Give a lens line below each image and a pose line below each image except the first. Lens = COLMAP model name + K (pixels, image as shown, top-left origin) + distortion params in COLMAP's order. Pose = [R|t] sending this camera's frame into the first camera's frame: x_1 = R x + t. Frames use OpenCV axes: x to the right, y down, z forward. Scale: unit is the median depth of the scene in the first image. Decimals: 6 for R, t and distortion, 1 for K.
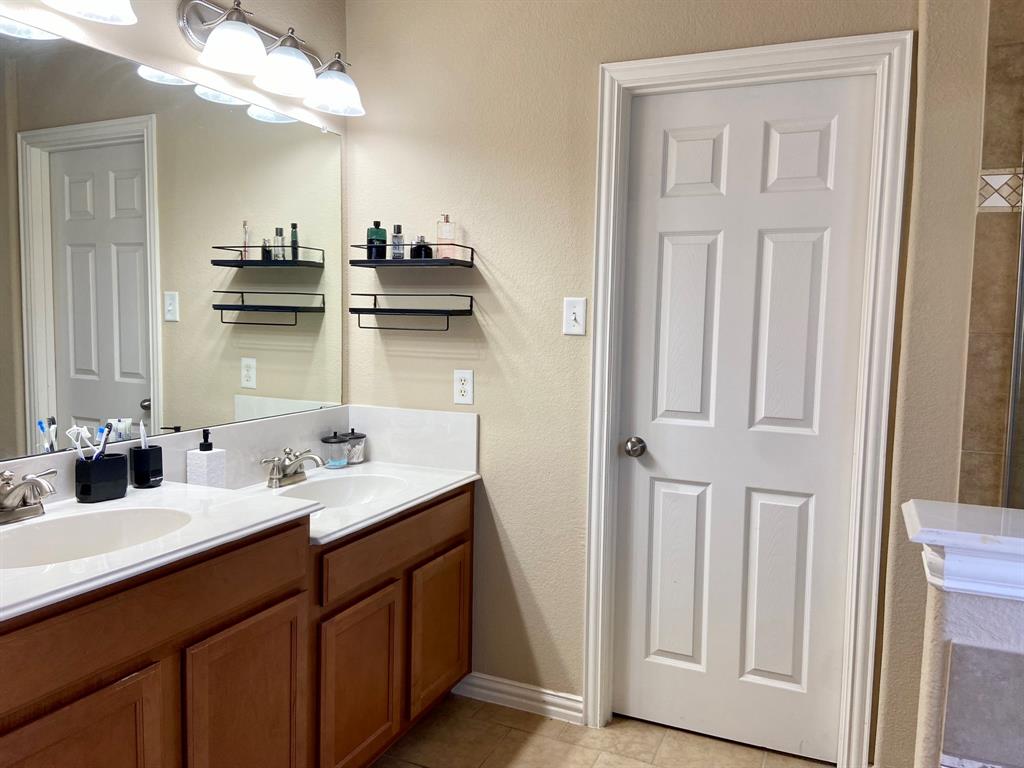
lens RADIAL K [[777.6, 0, 508.2], [0, 777.6, 382.6], [0, 0, 1]] dist [0.112333, -0.131667]
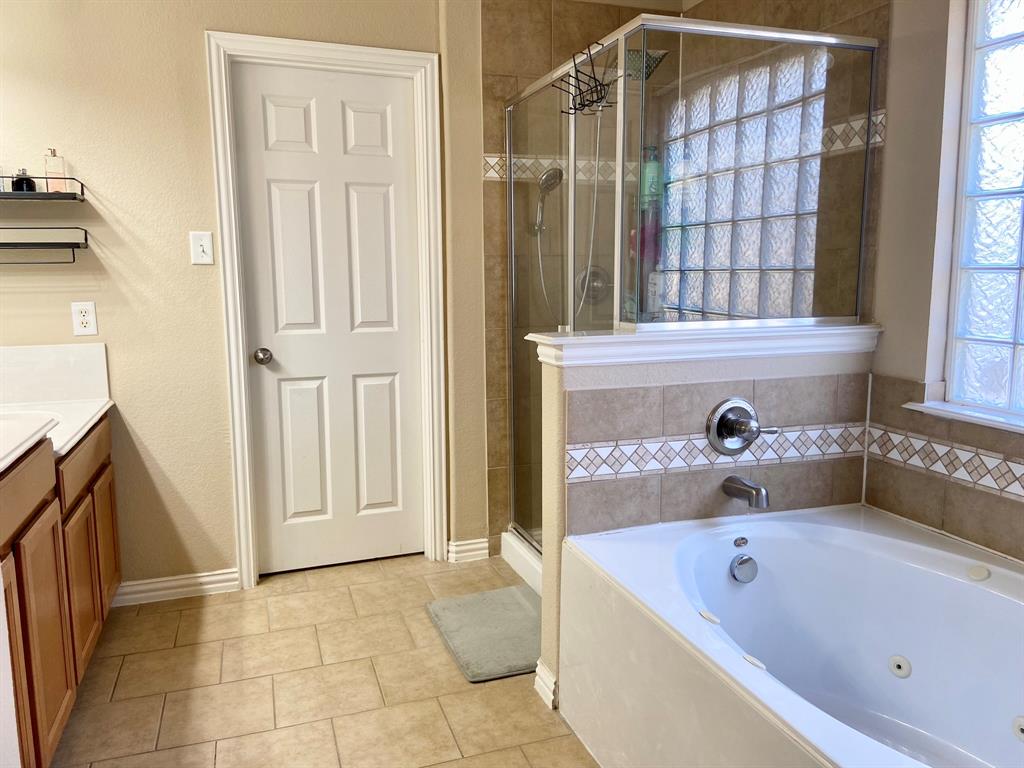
lens RADIAL K [[777.6, 0, 508.2], [0, 777.6, 382.6], [0, 0, 1]] dist [0.112333, -0.131667]
pose [[0.738505, -0.122422, 0.663041, -0.378618], [0.081131, 0.992368, 0.092862, 0.040522], [-0.669349, -0.014786, 0.742801, -0.176139]]
